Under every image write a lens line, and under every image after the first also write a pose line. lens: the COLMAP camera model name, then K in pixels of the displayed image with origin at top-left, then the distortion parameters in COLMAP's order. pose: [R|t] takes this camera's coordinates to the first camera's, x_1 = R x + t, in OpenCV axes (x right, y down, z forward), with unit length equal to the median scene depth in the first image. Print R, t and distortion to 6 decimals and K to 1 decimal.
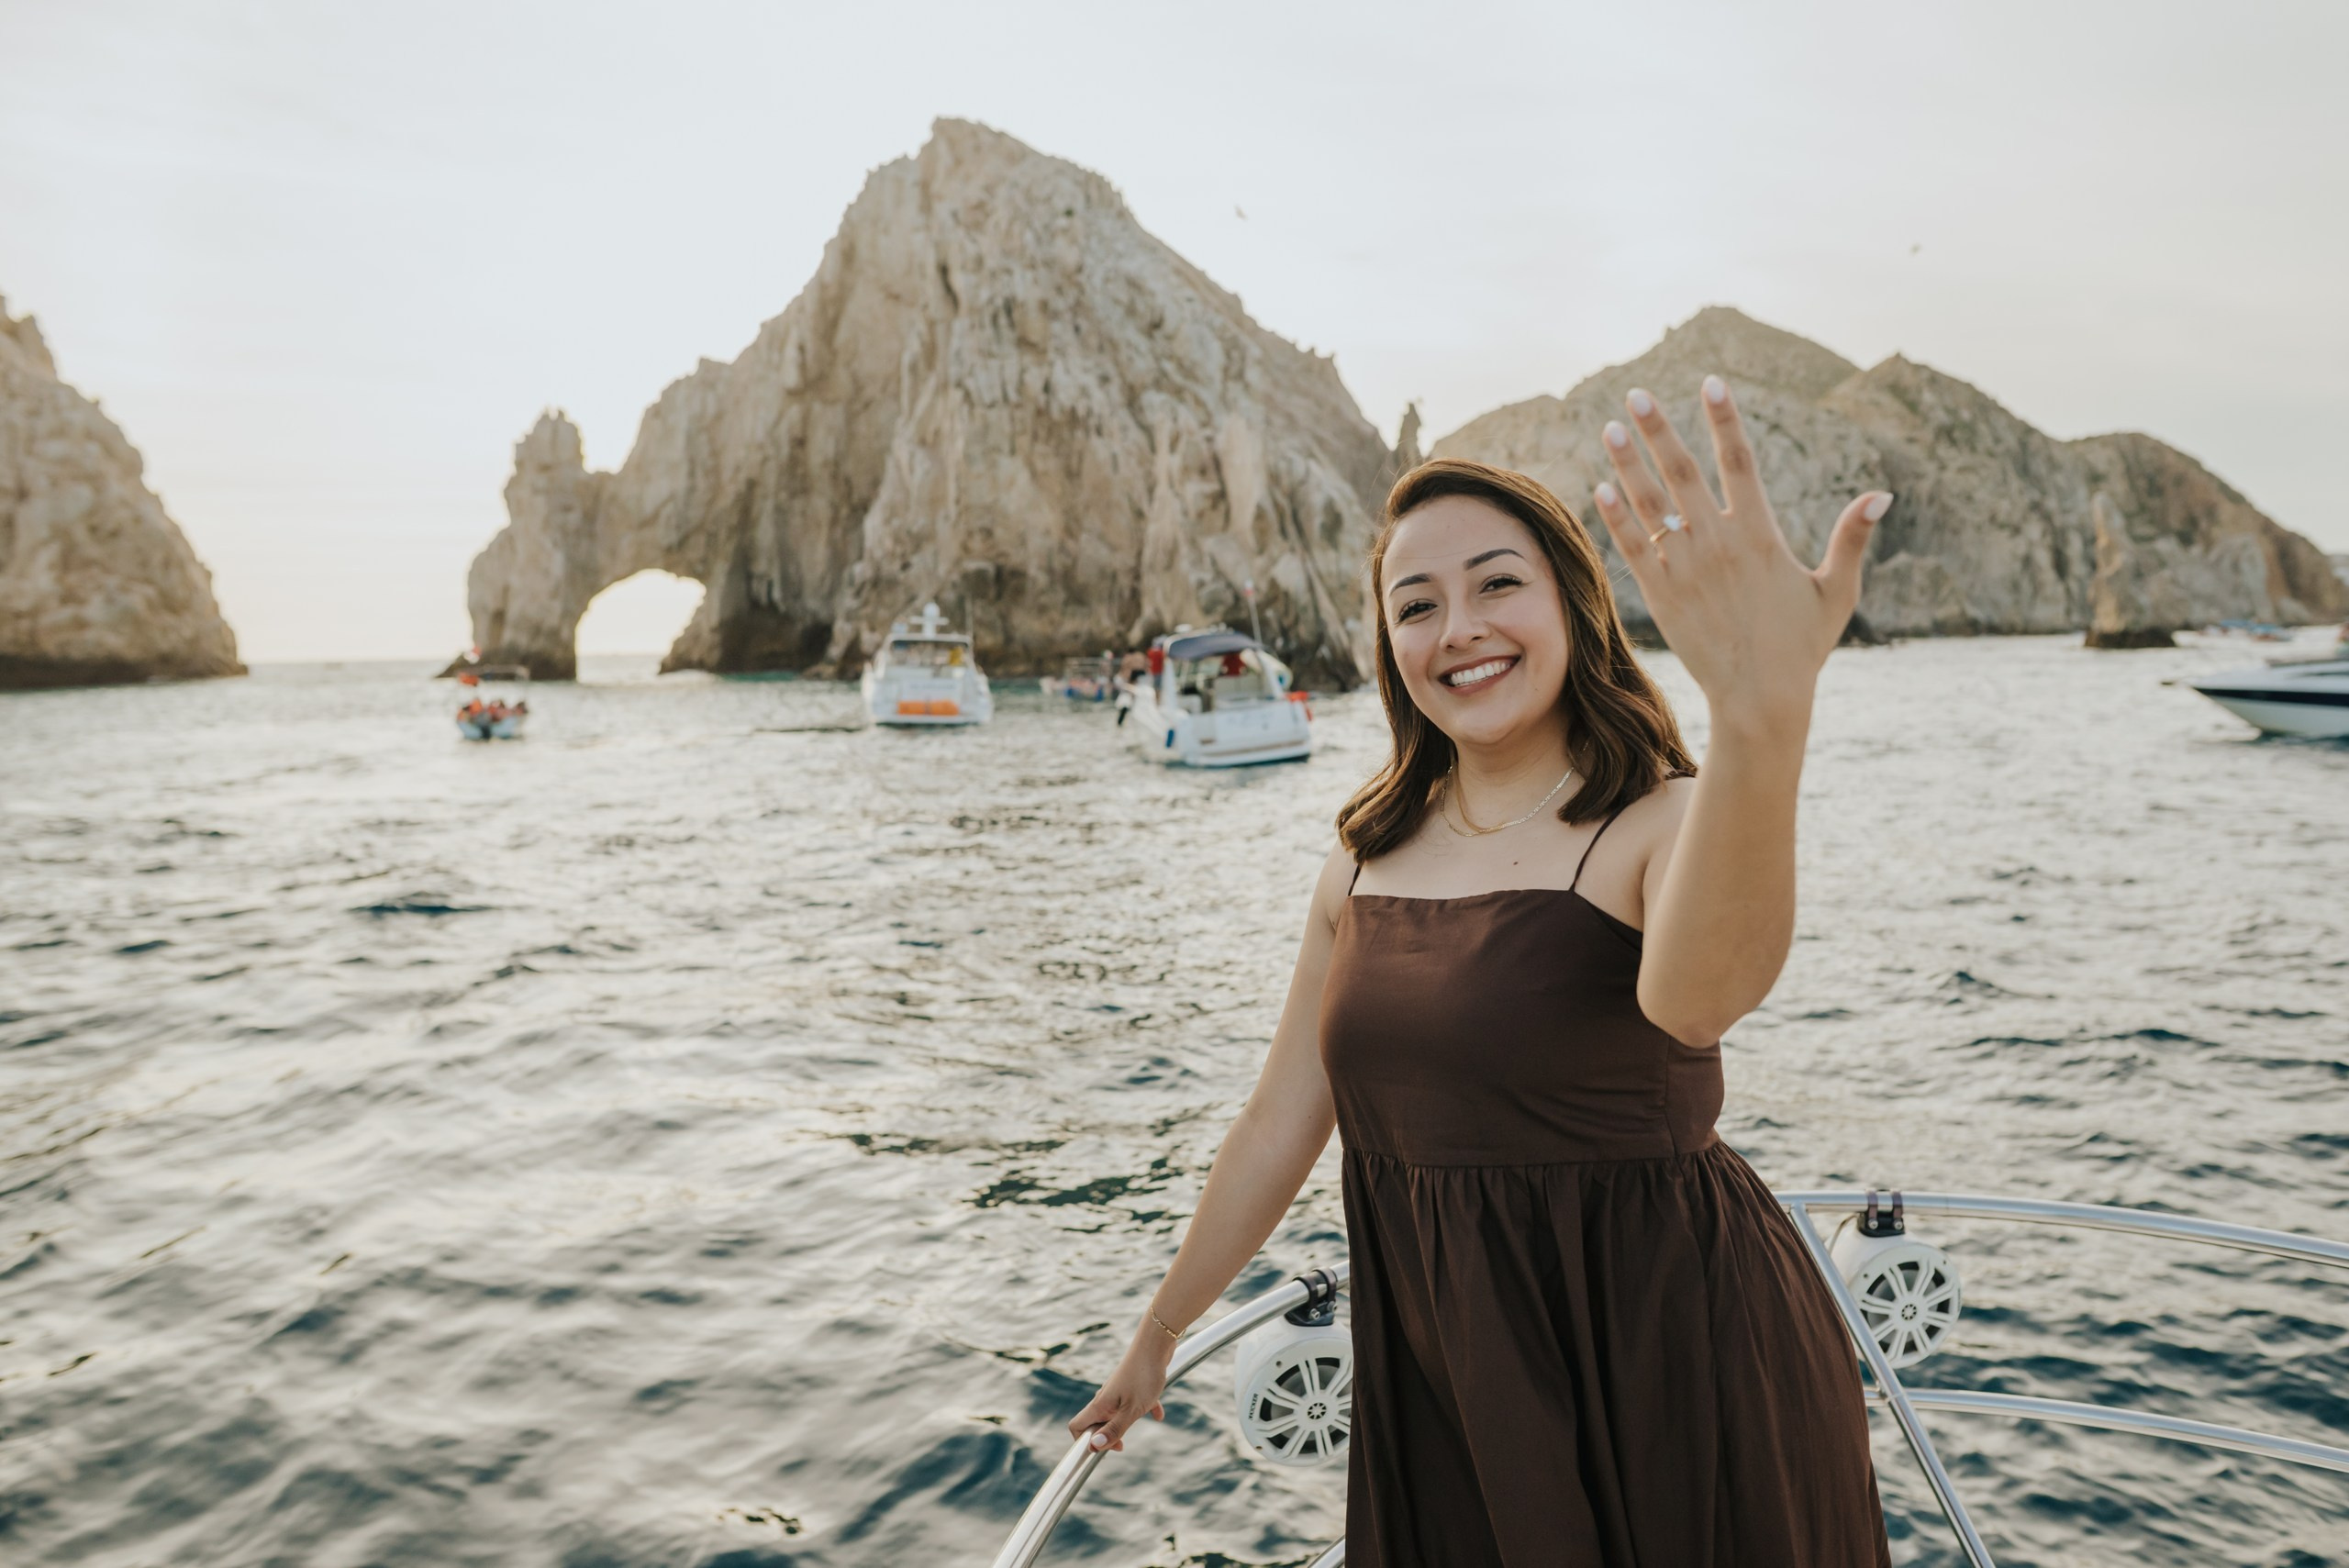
lens RADIAL K [[1776.7, 0, 1180.5], [0, 1776.7, 815.3], [0, 0, 1]] dist [-0.065099, 0.060997]
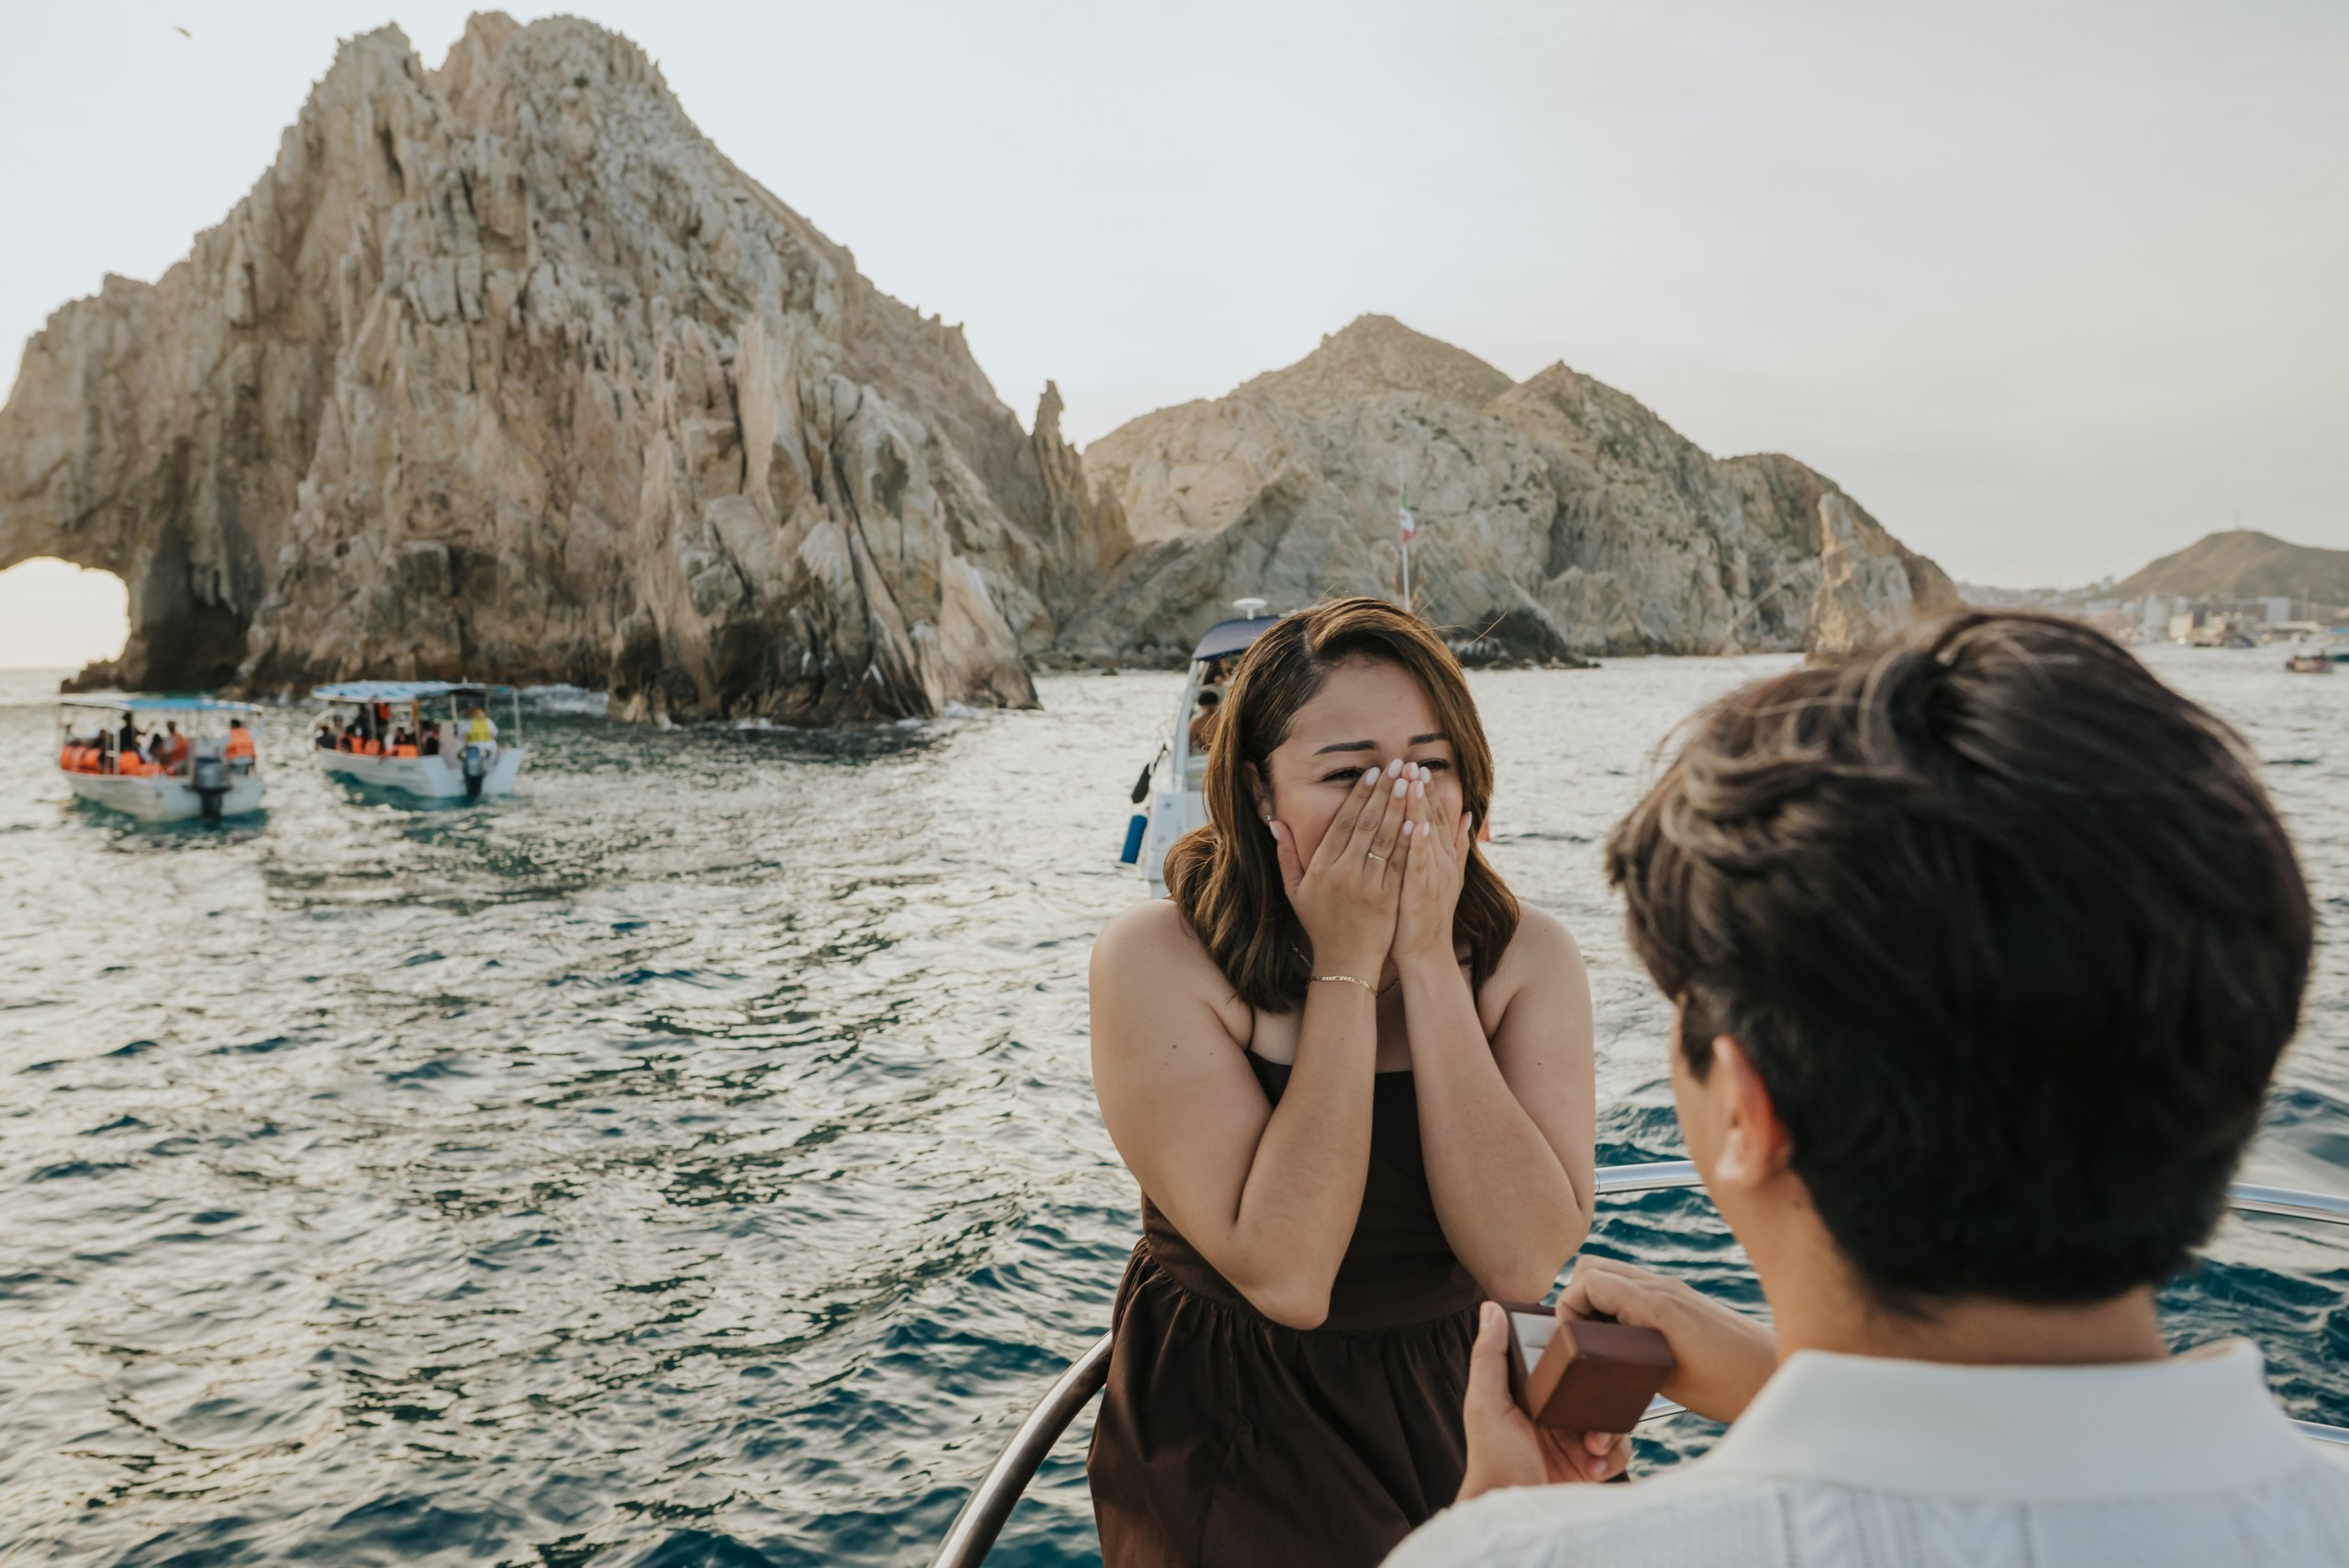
lens RADIAL K [[1891.6, 0, 1223.8], [0, 1891.6, 875.9], [0, 0, 1]] dist [-0.074151, 0.064954]
pose [[0.977440, -0.016039, 0.210602, 0.031782], [0.012243, 0.999738, 0.019317, -0.016056], [-0.210857, -0.016303, 0.977381, 0.162128]]
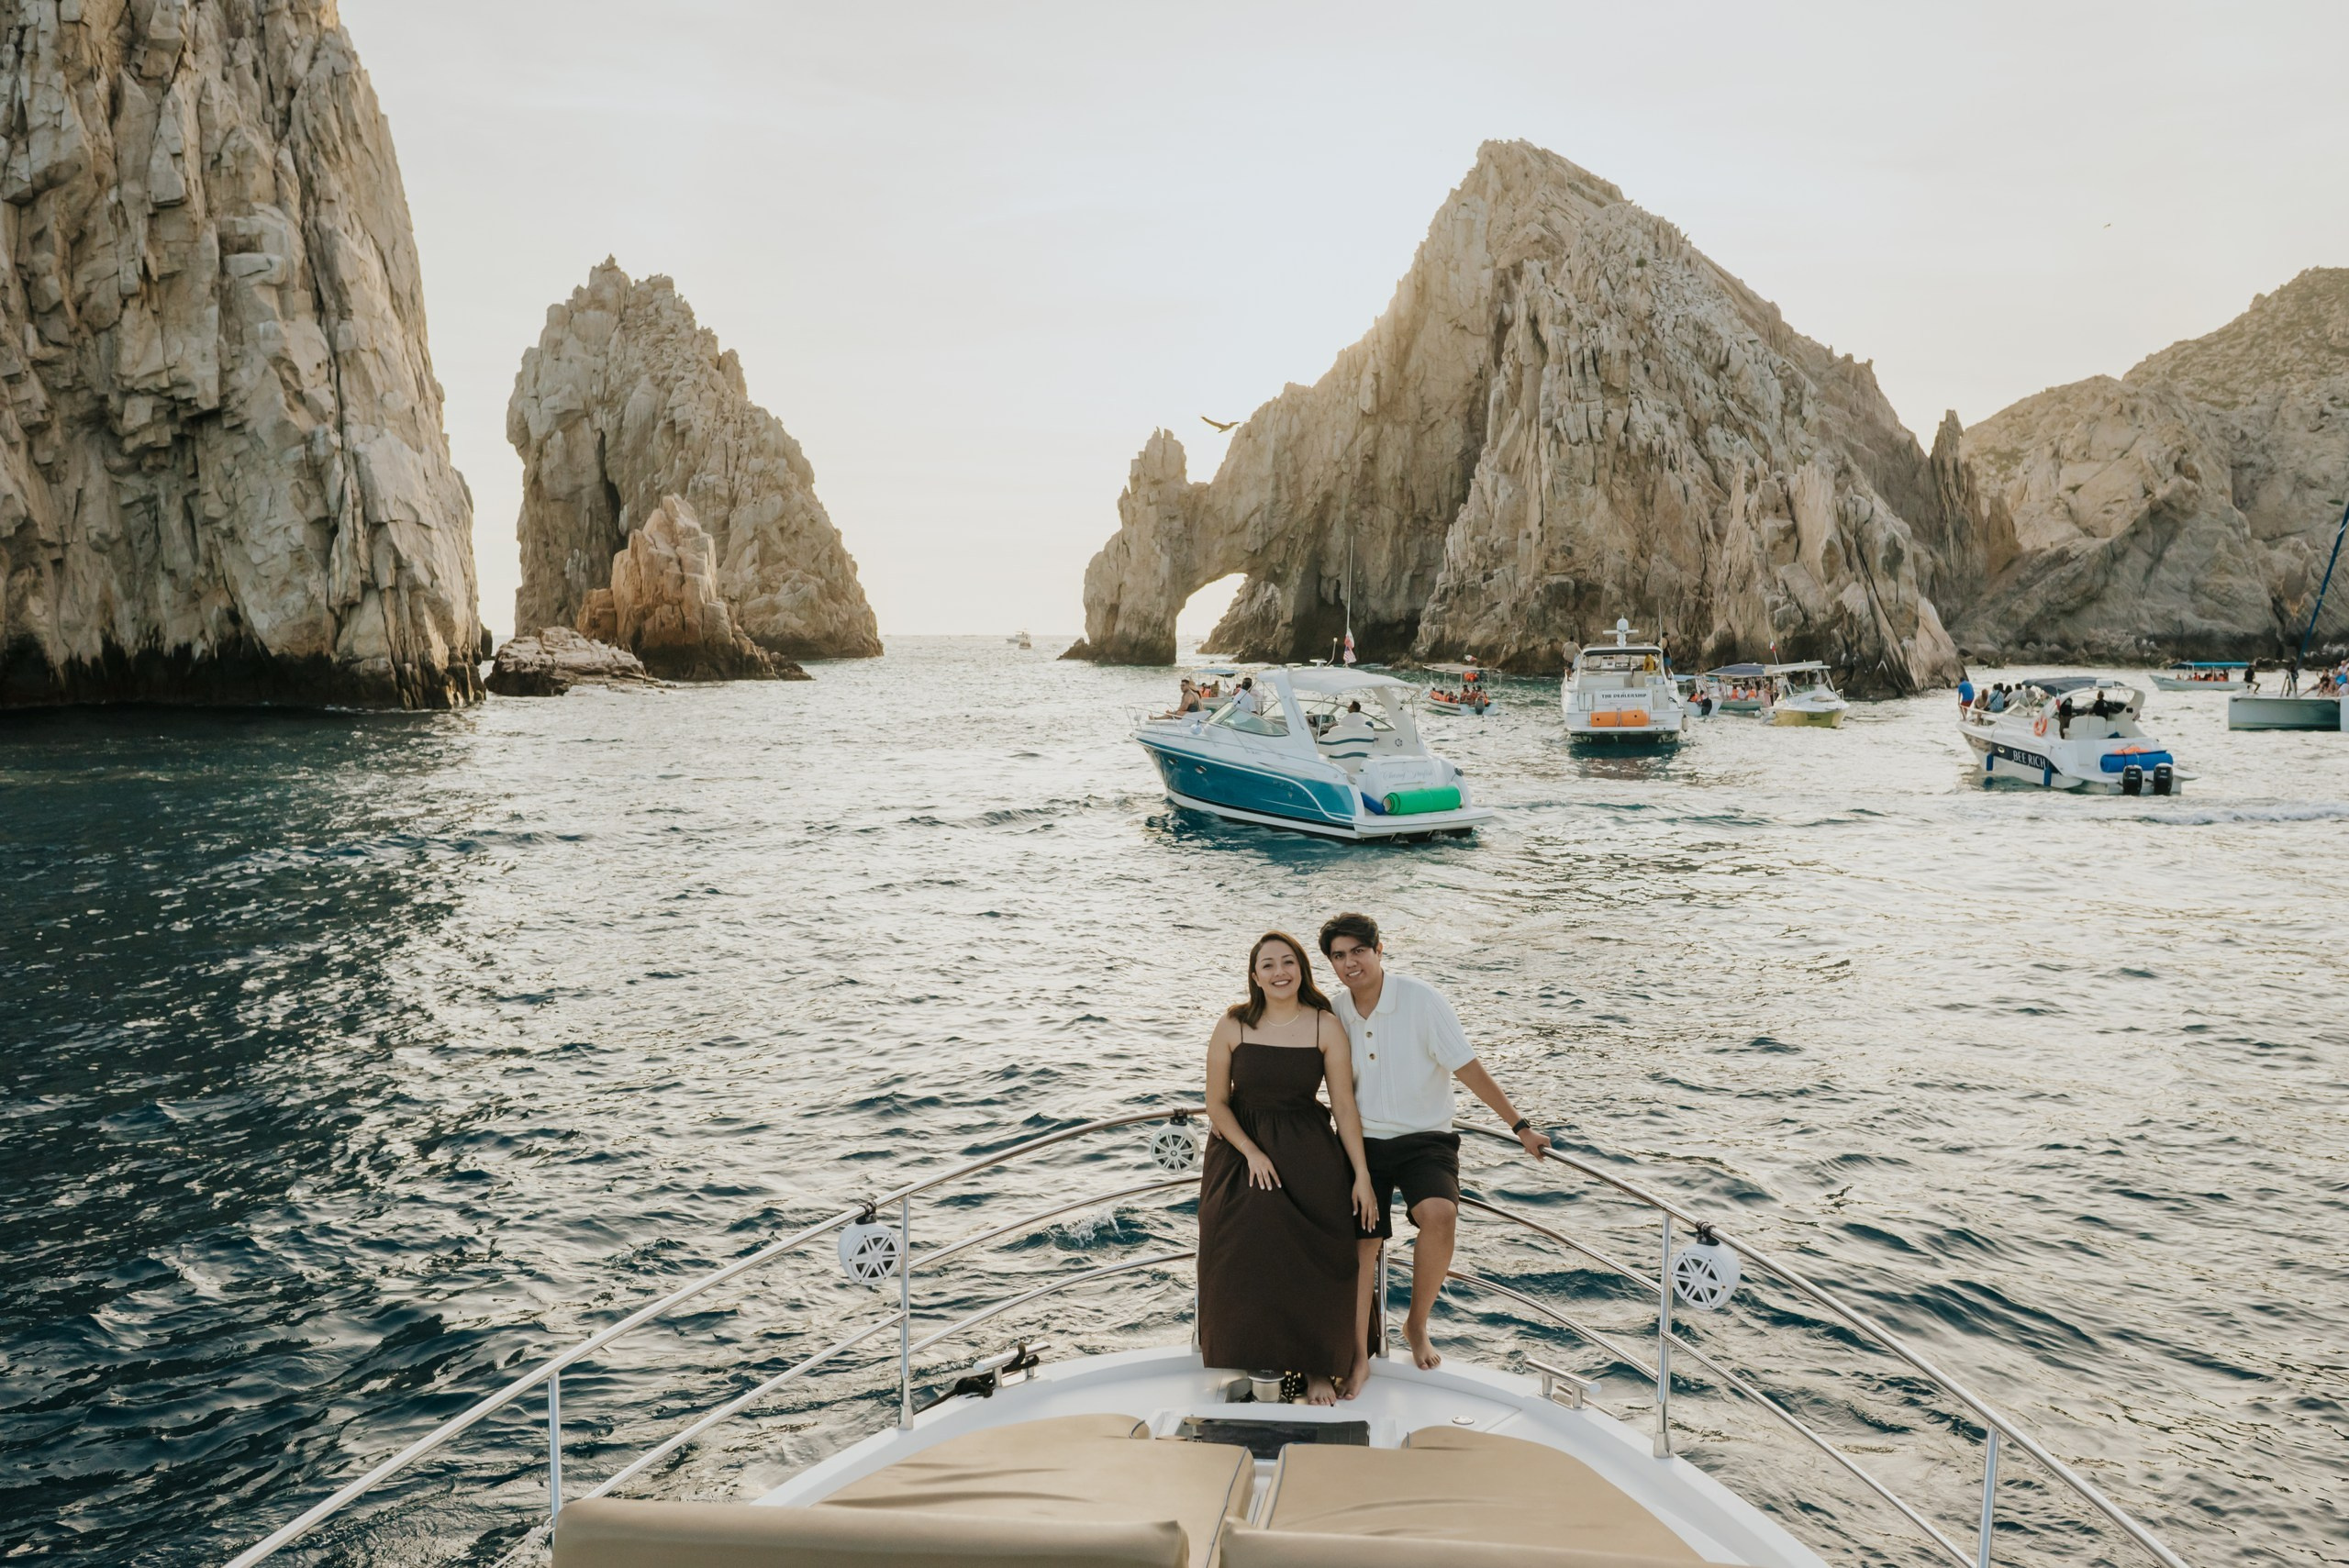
lens RADIAL K [[1776.7, 0, 1180.5], [0, 1776.7, 815.3], [0, 0, 1]] dist [-0.065099, 0.060997]
pose [[0.962683, 0.048644, -0.266222, -0.029887], [-0.047582, 0.998813, 0.010442, 0.011157], [0.266414, 0.002615, 0.963855, -0.153604]]
